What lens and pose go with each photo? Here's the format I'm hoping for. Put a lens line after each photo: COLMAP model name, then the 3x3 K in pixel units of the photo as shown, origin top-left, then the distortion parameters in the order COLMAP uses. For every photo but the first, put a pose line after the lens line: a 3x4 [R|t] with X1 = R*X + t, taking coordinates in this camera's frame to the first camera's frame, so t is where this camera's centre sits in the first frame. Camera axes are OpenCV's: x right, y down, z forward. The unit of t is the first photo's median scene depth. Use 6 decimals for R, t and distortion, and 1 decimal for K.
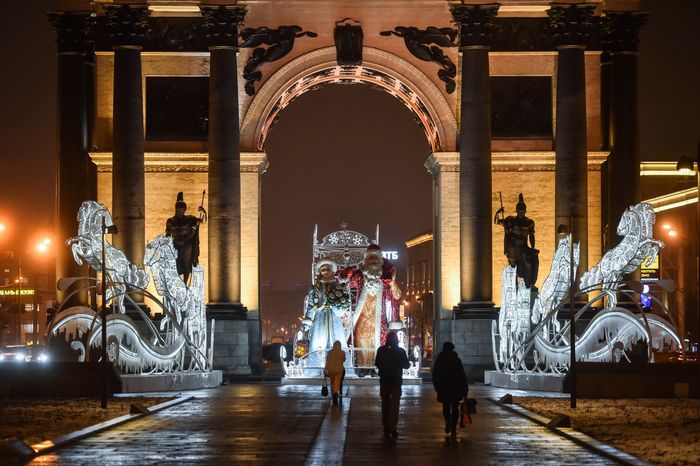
lens RADIAL K [[2499.8, 0, 347.4], [0, 2499.8, 234.7], [0, 0, 1]] dist [0.623022, 0.000000]
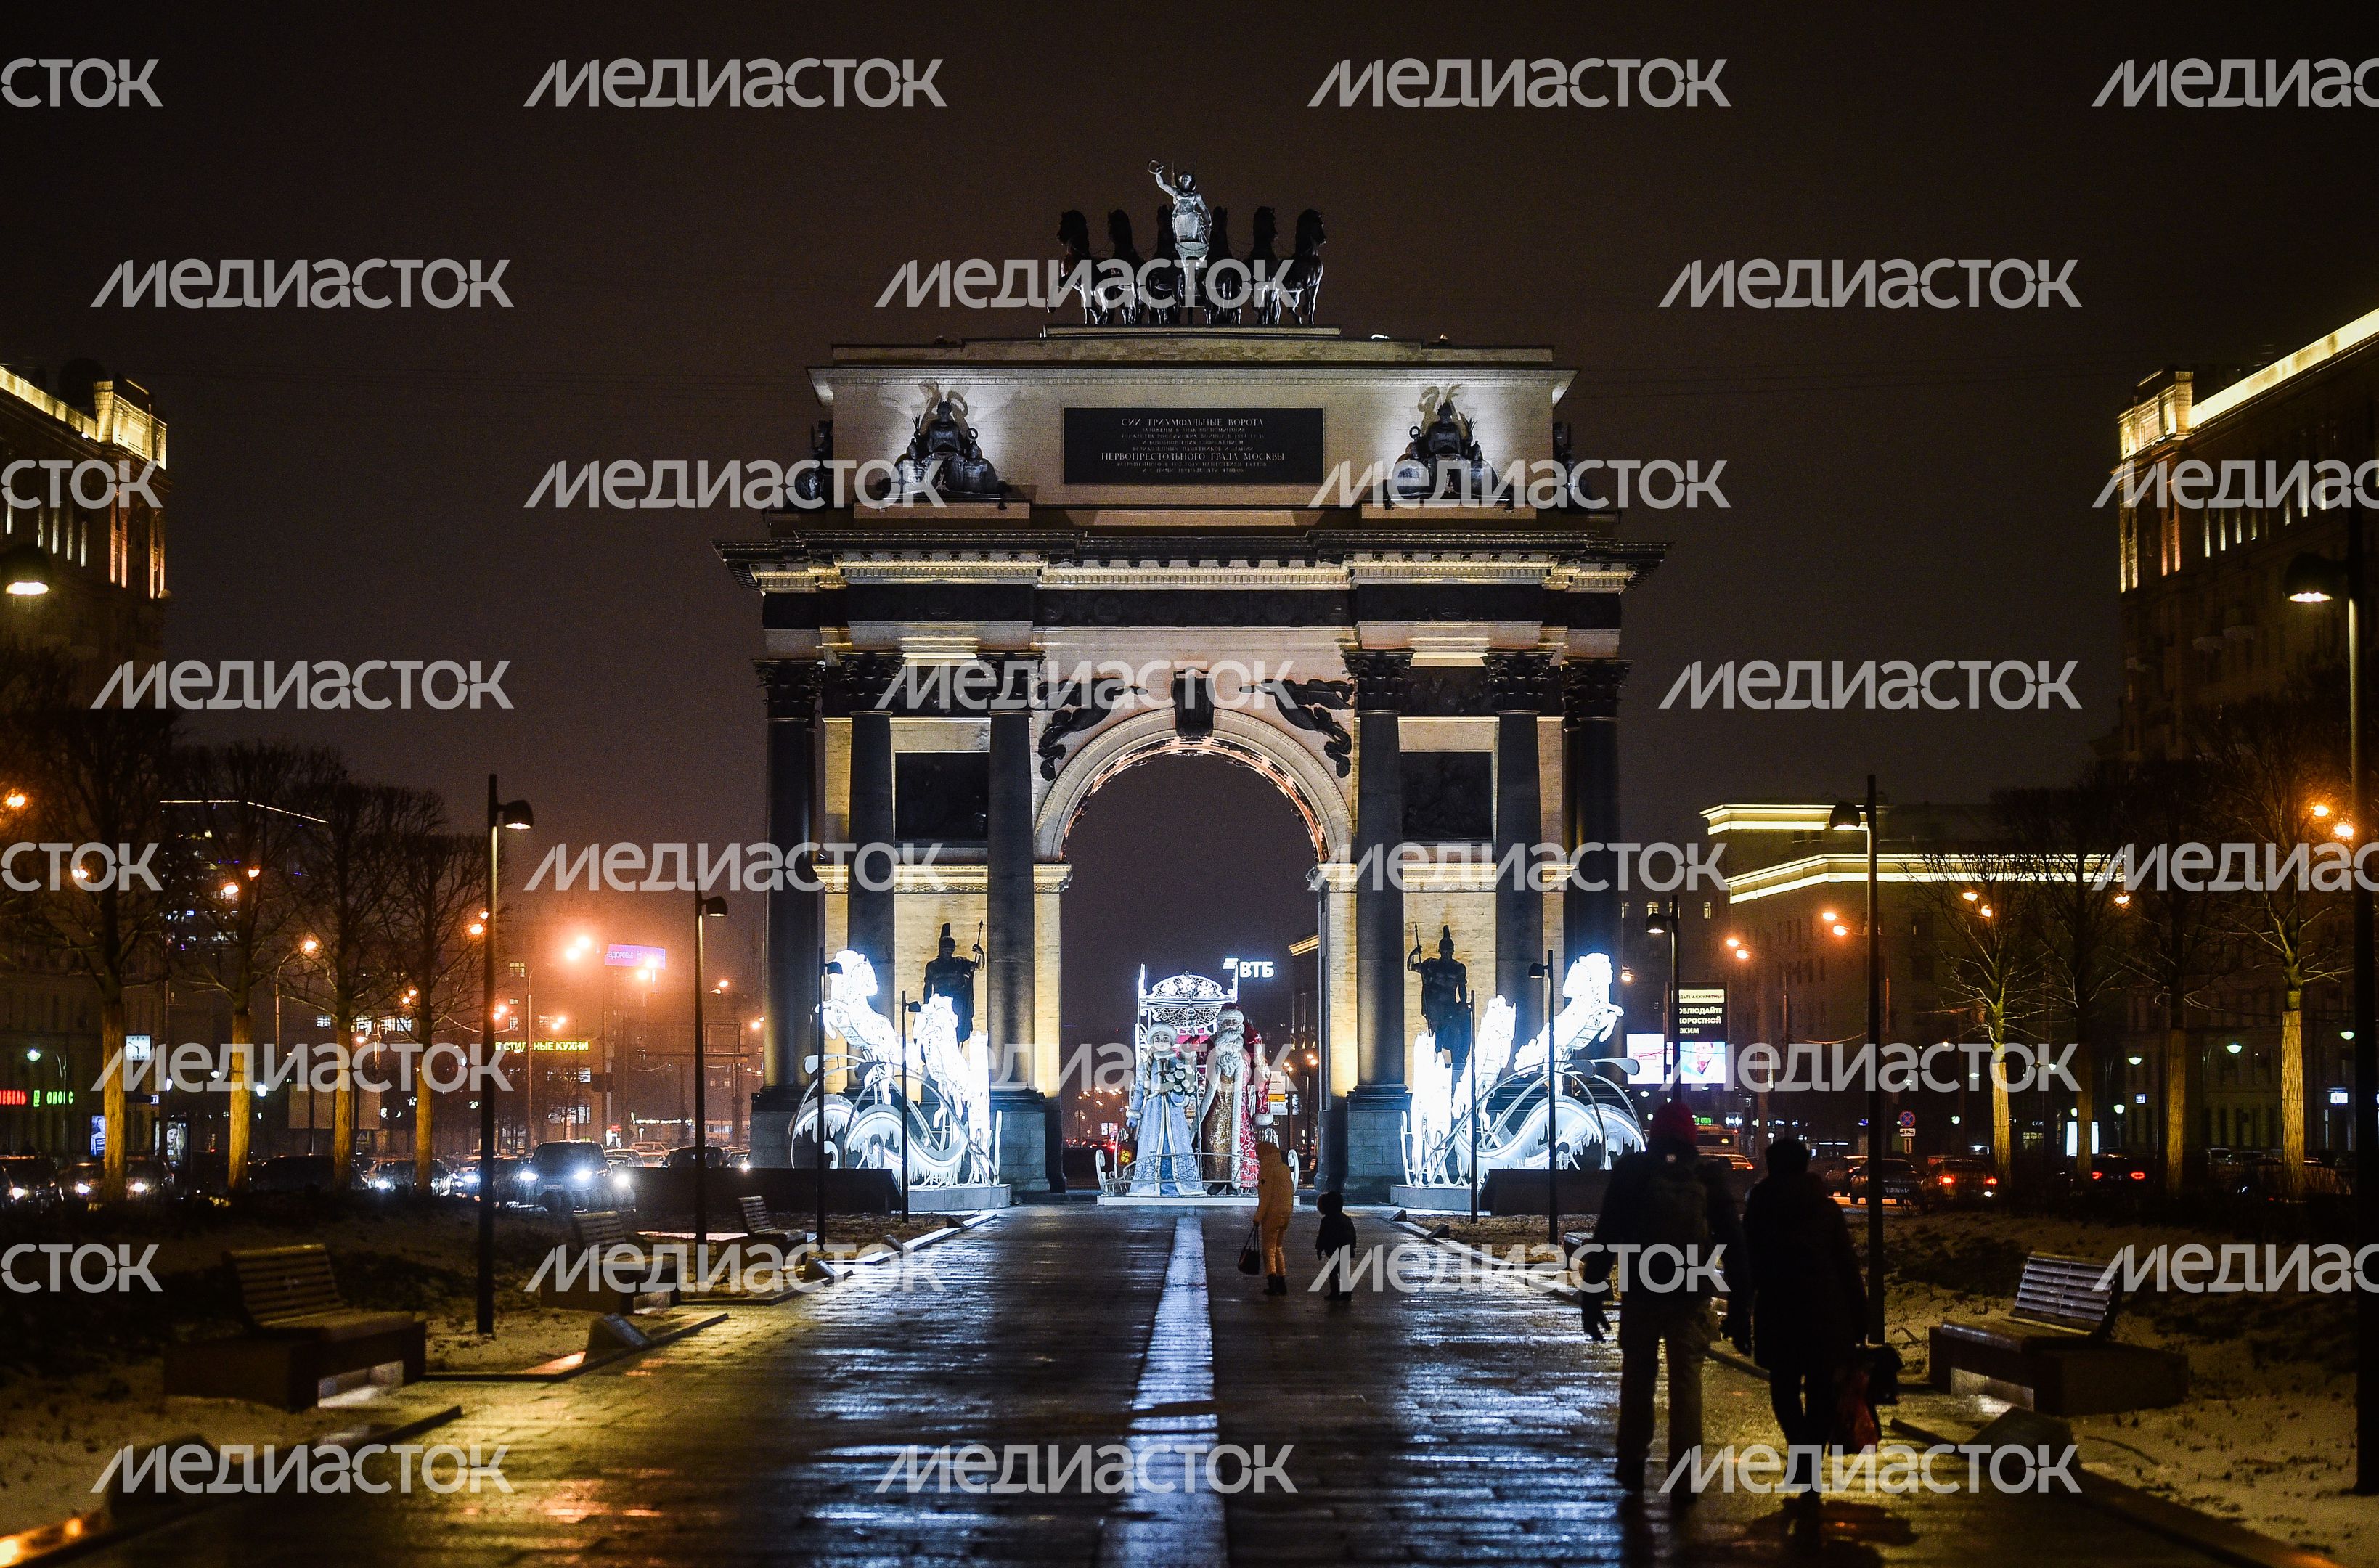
lens RADIAL K [[5078.6, 0, 1189.3], [0, 5078.6, 784.4], [0, 0, 1]] dist [0.046466, 0.000000]
pose [[0.999994, 0.000567, 0.003407, -0.005330], [-0.000473, 0.999623, -0.027459, -0.016741], [-0.003421, 0.027457, 0.999617, -0.380377]]
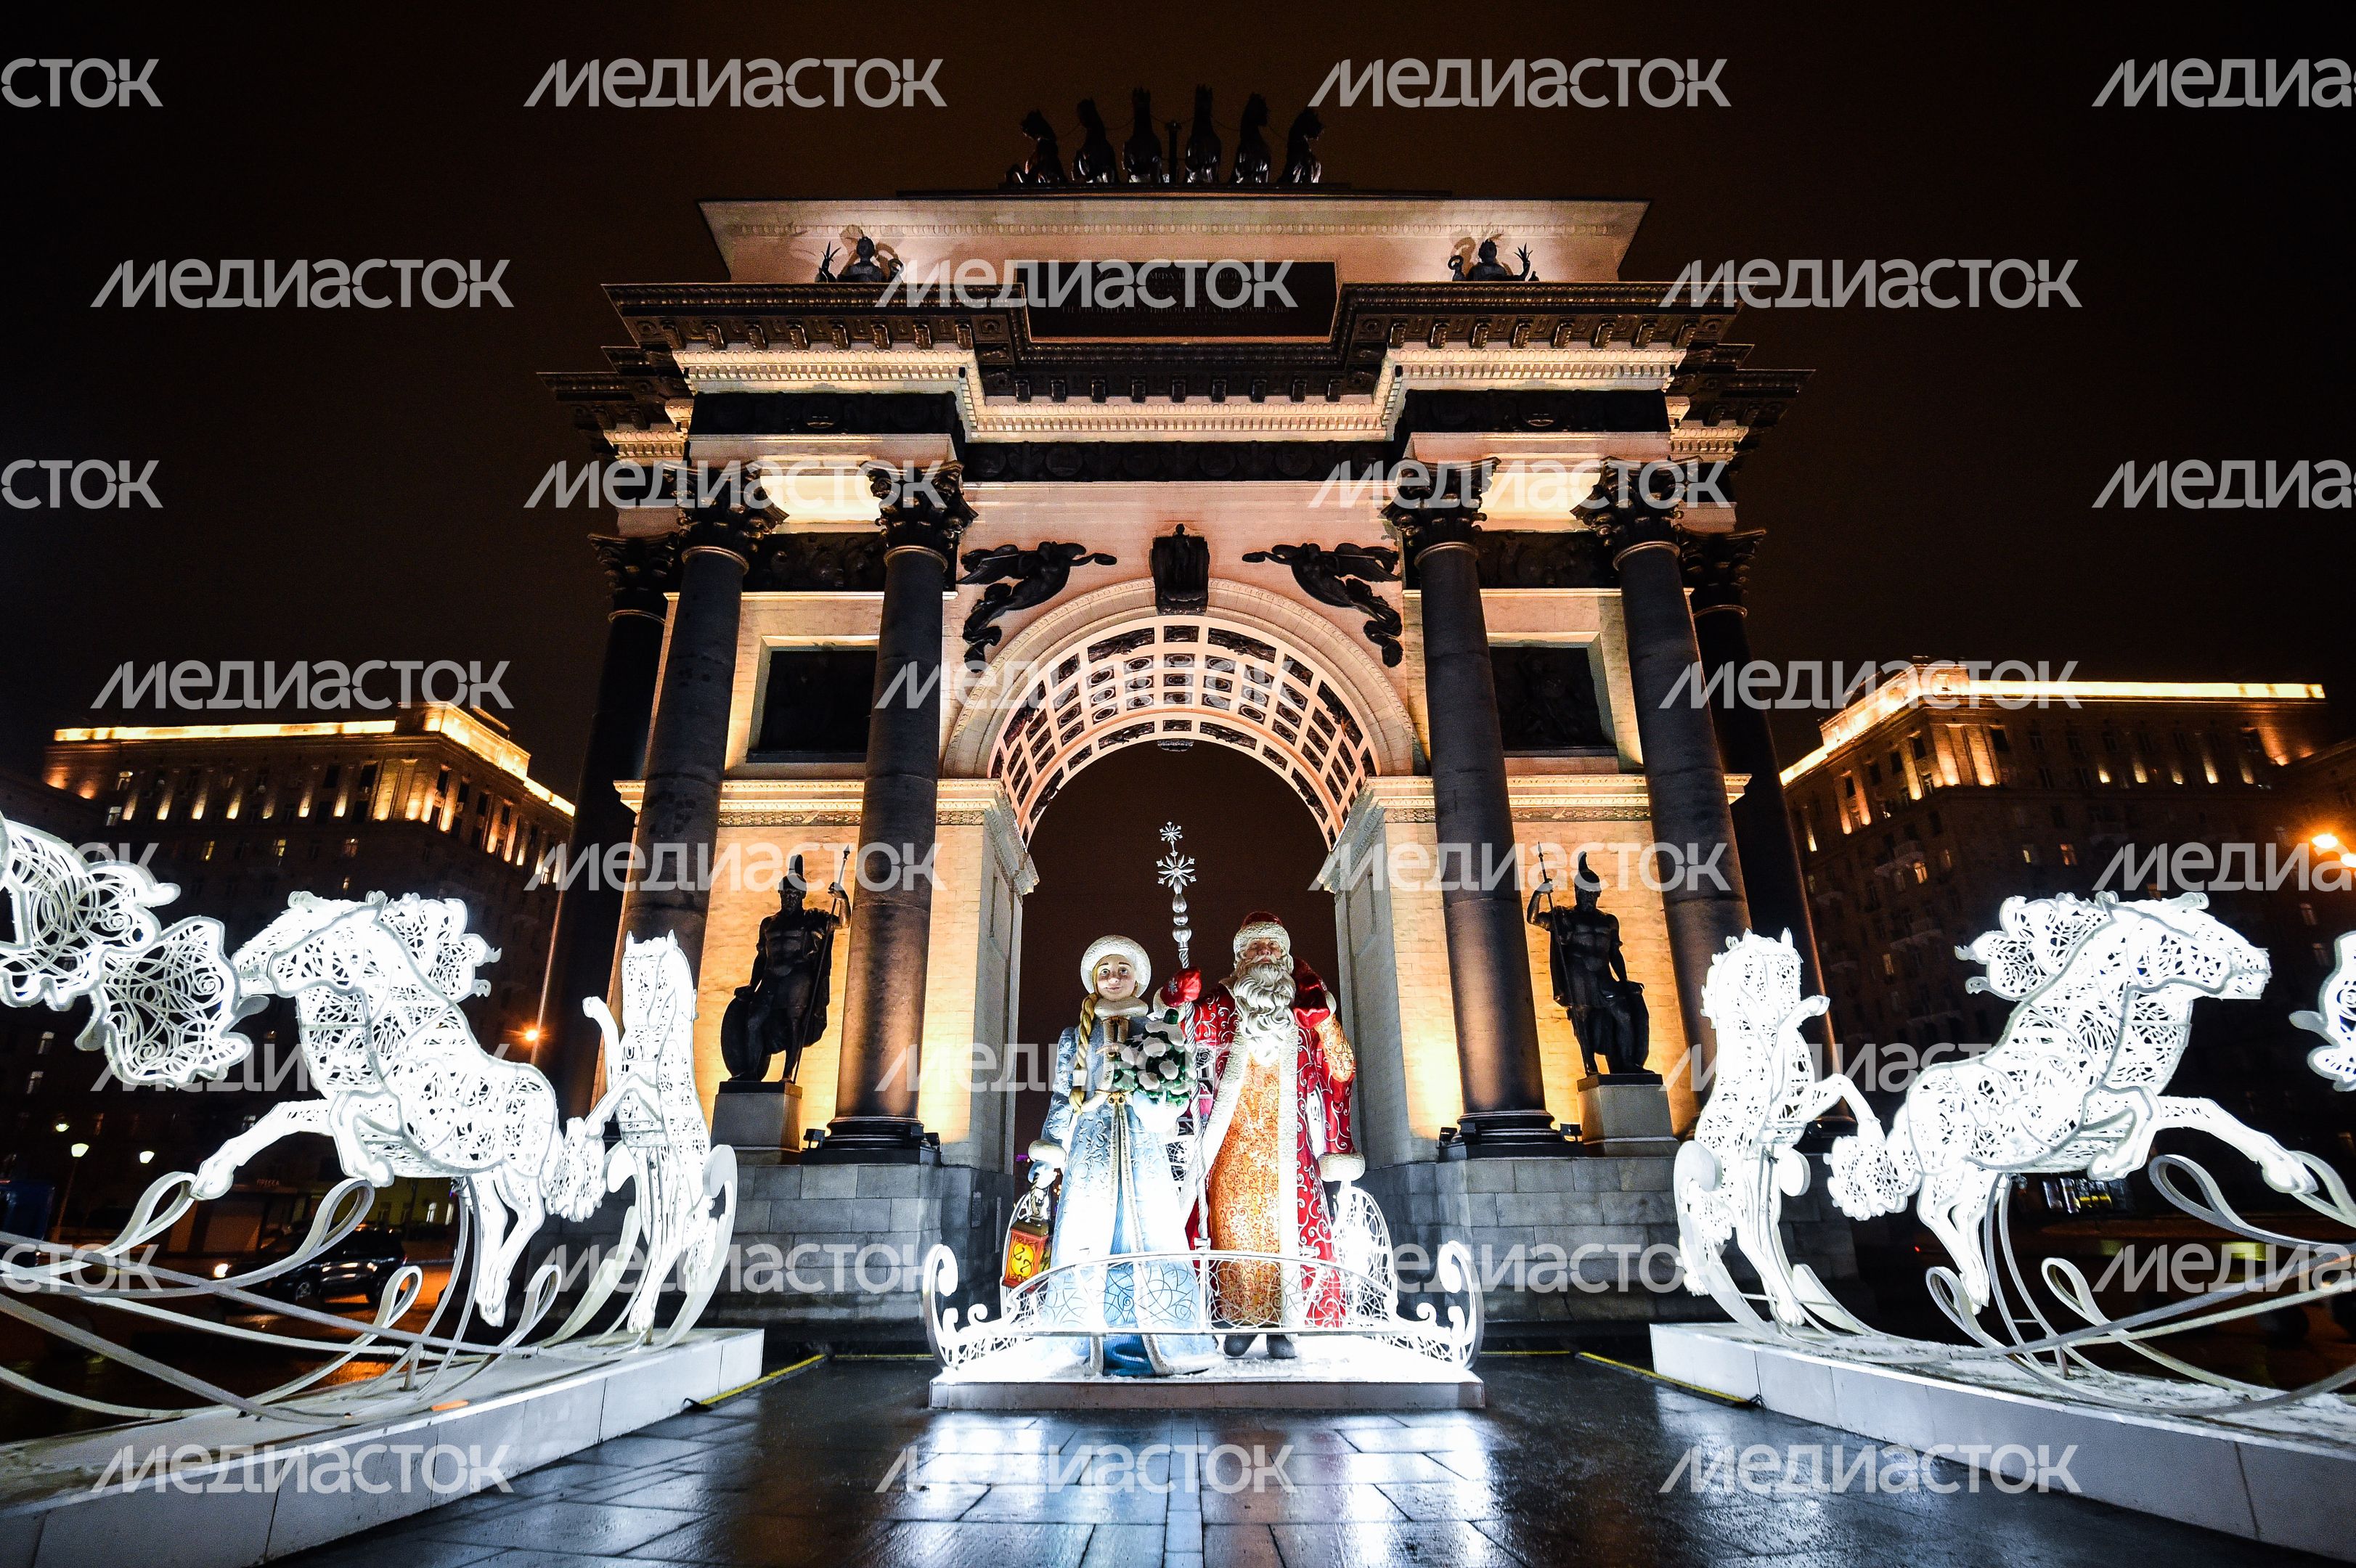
lens RADIAL K [[1169.2, 0, 1164.3], [0, 1169.2, 779.3], [0, 0, 1]] dist [-0.009263, -0.001090]
pose [[0.999913, -0.009155, -0.009499, -0.000733], [0.005801, 0.951791, -0.306694, 0.032780], [0.011849, 0.306612, 0.951761, 0.801835]]
